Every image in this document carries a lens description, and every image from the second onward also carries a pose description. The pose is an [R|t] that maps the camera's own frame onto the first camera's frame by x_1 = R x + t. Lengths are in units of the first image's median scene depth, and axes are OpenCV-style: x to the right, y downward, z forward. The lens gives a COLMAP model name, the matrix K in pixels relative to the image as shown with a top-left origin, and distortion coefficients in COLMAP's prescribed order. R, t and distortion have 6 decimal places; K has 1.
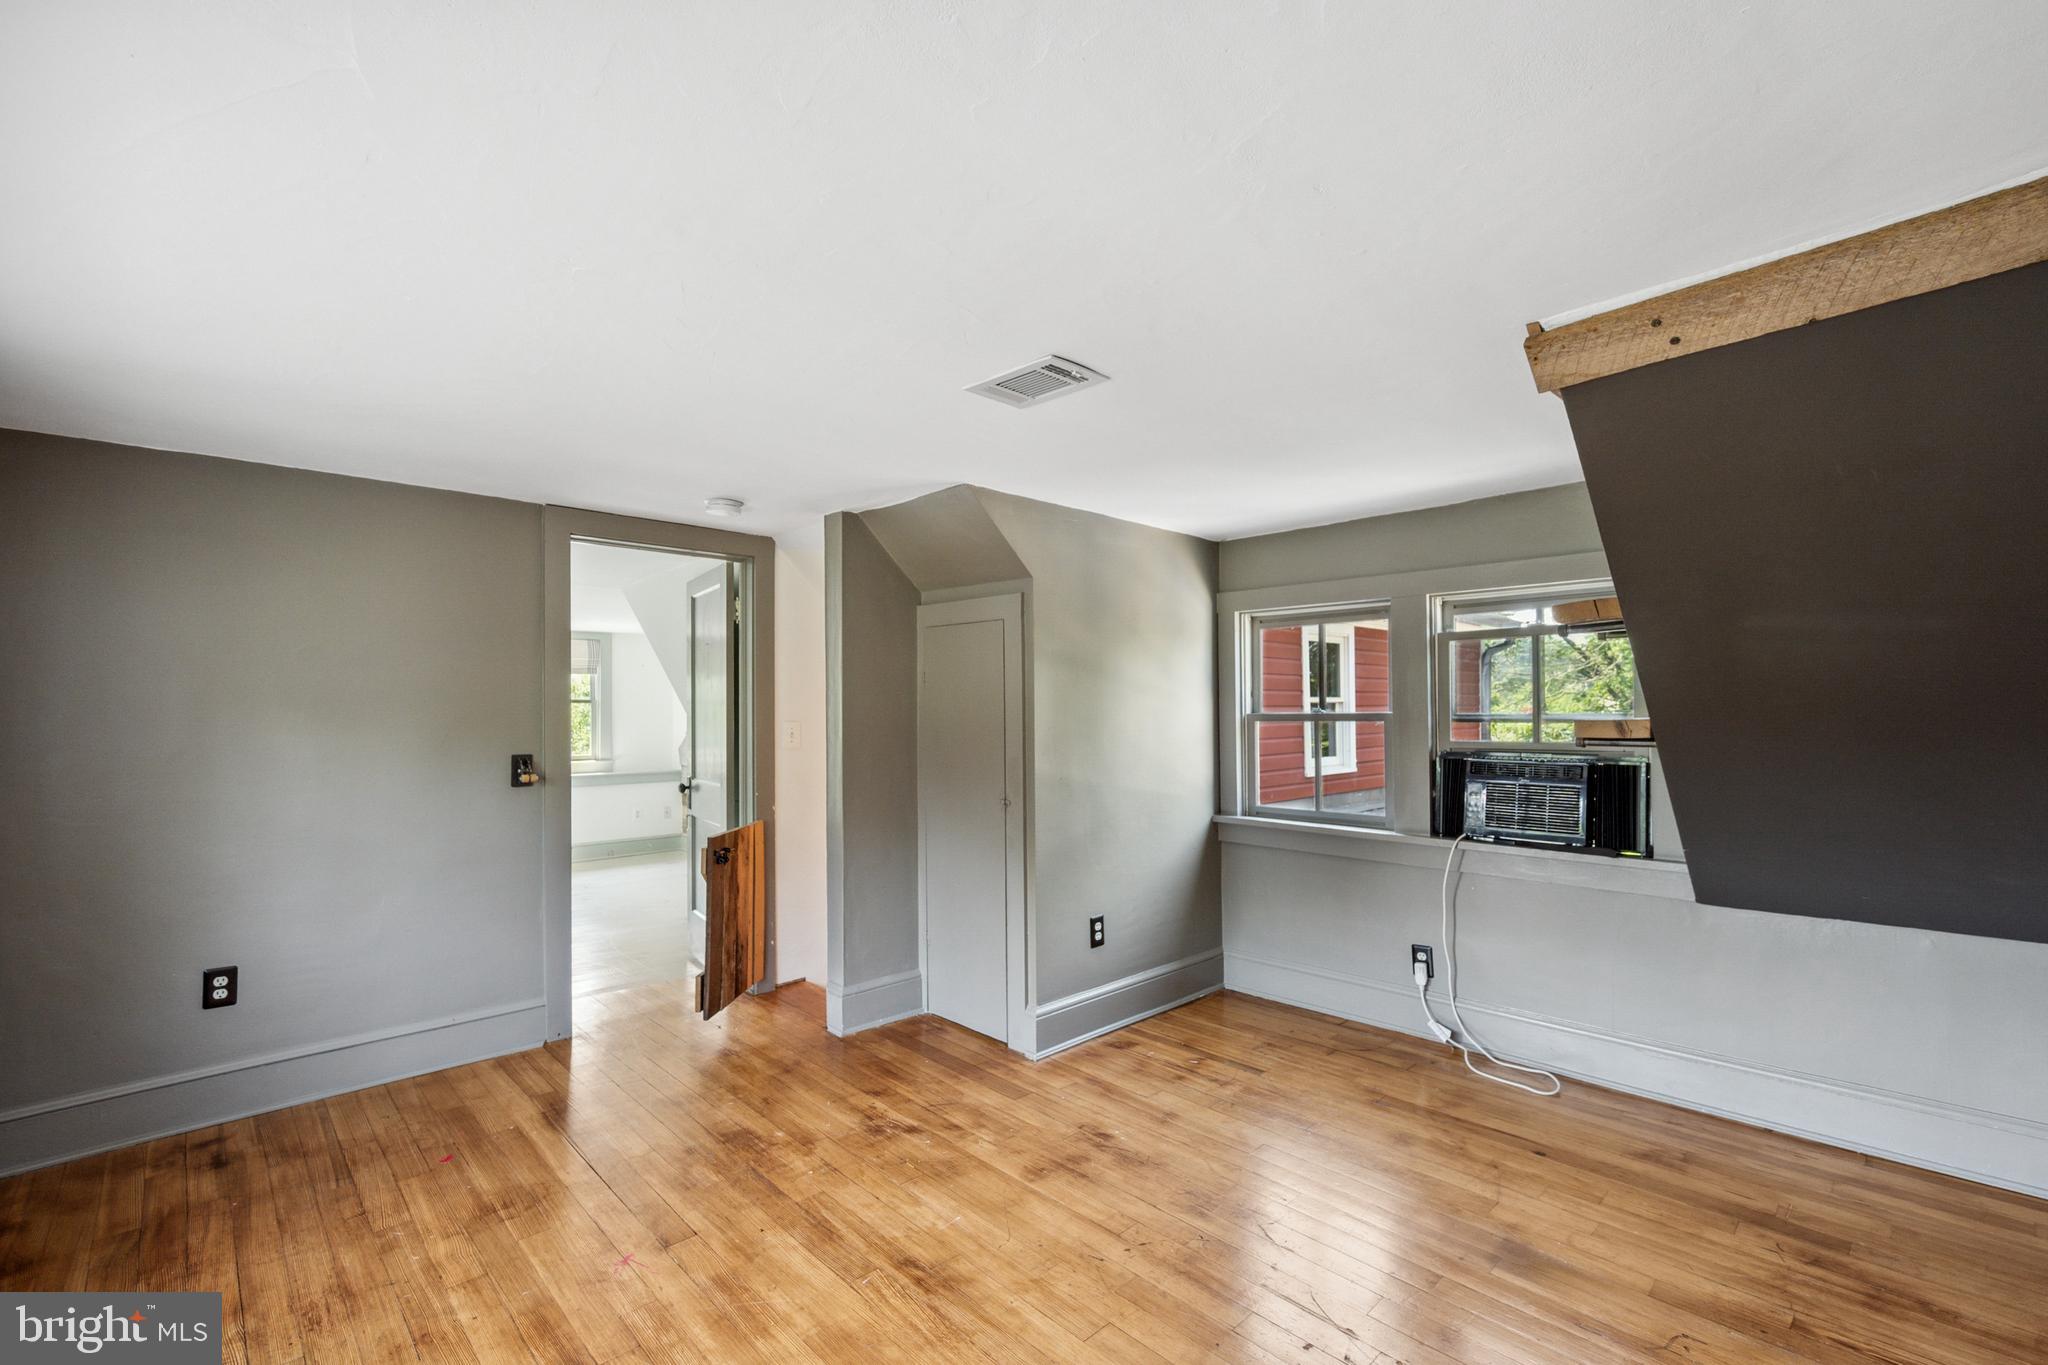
lens RADIAL K [[872.9, 0, 1056.1], [0, 872.9, 702.4], [0, 0, 1]] dist [0.002359, -0.000603]
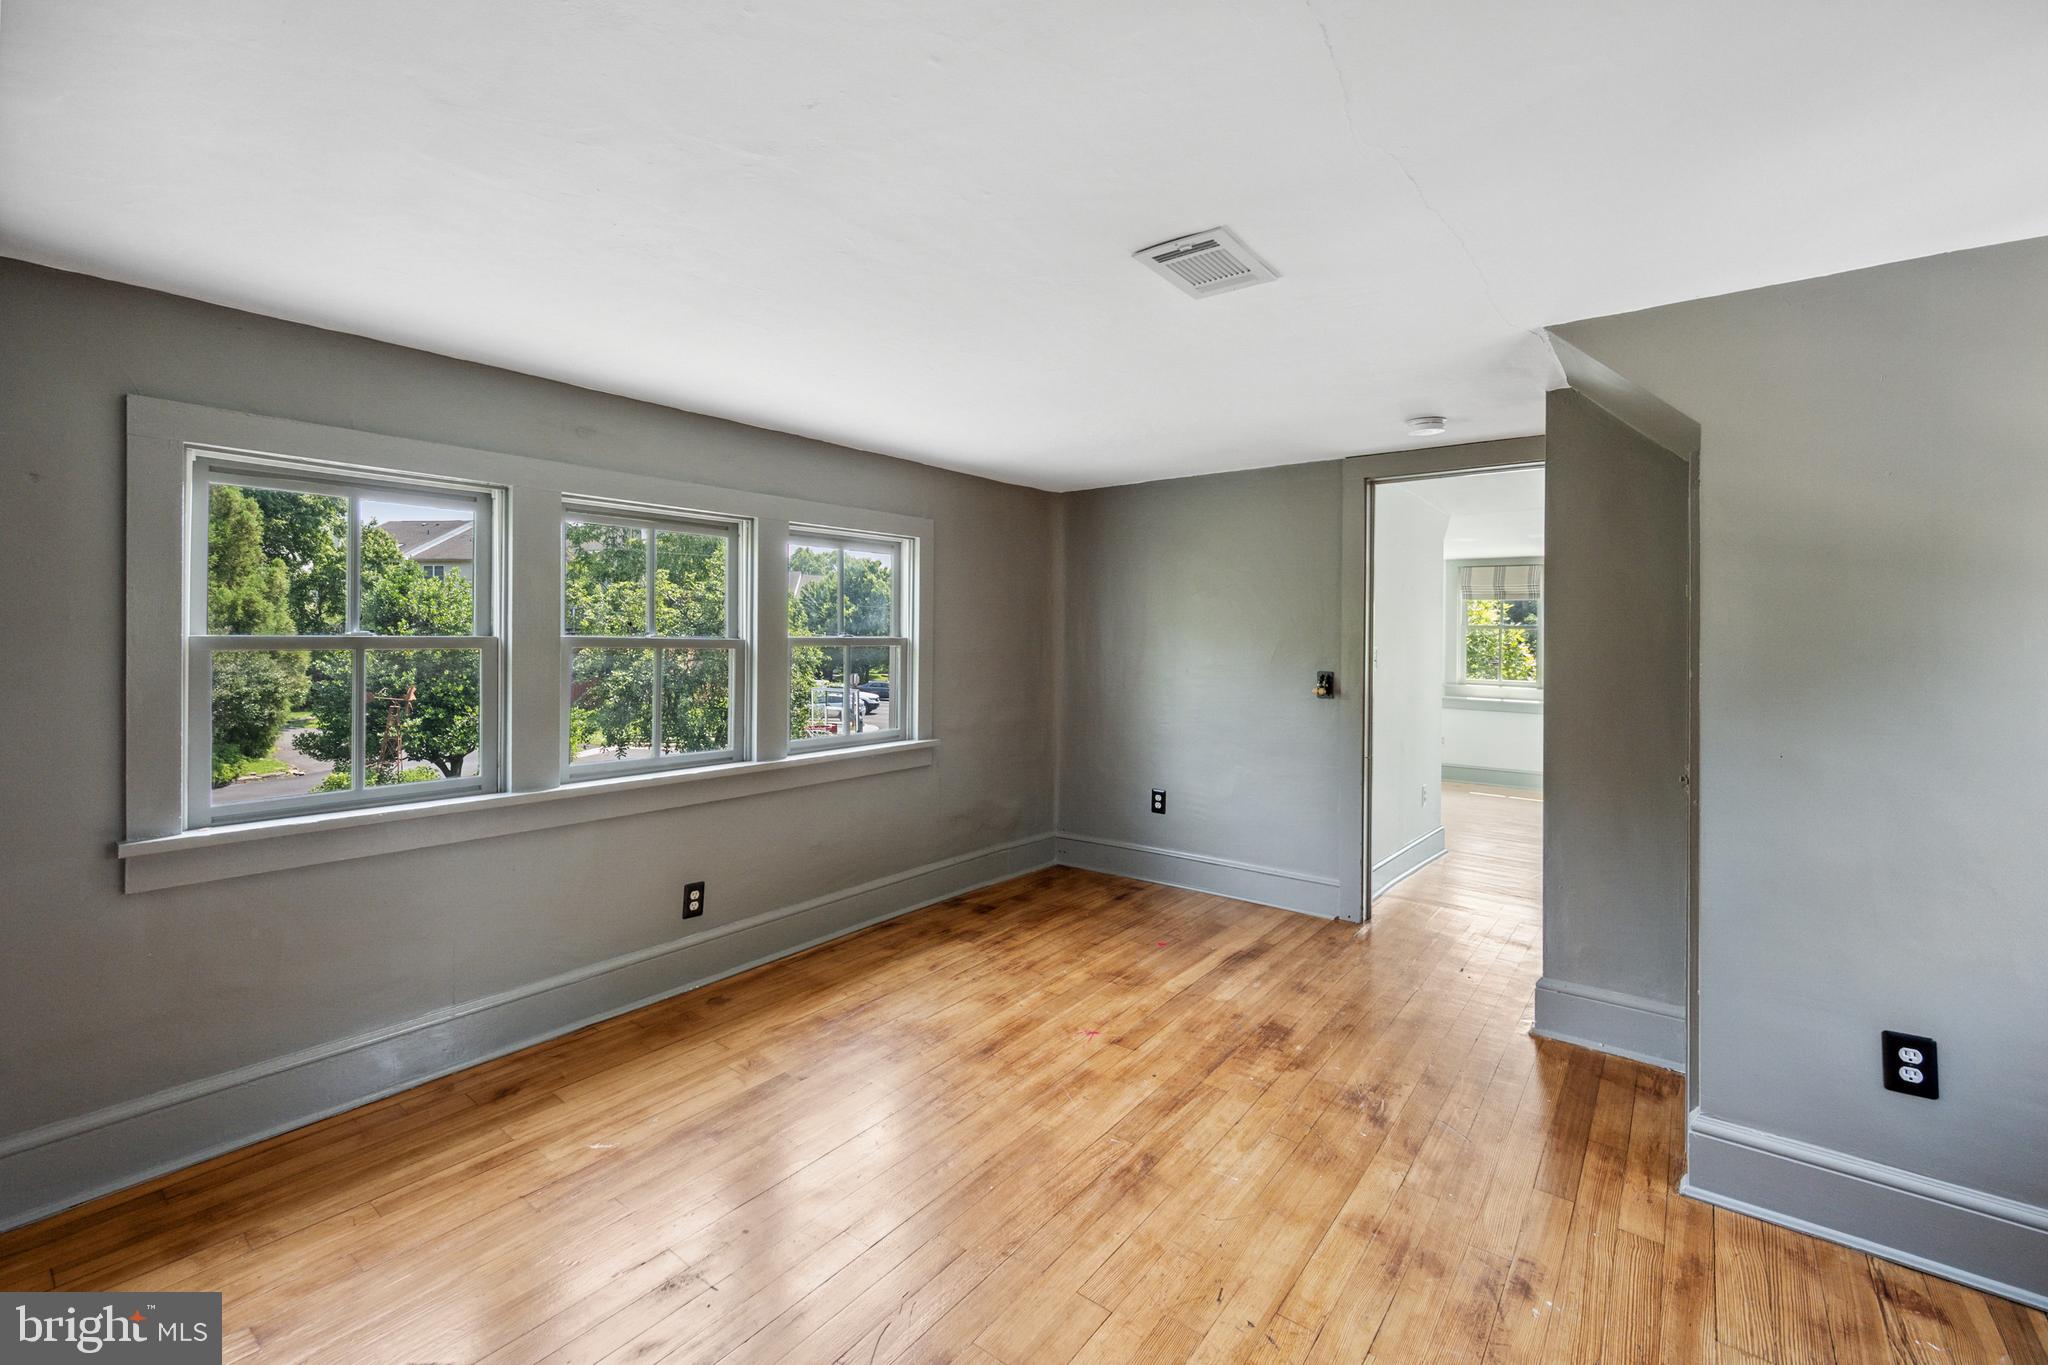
lens RADIAL K [[872.9, 0, 1047.1], [0, 872.9, 639.4], [0, 0, 1]] dist [0.002359, -0.000603]
pose [[0.138833, 0.007698, -0.990286, 0.708108], [0.004768, 0.999953, 0.008442, 0.003127], [0.990304, -0.005893, 0.138790, 0.609569]]
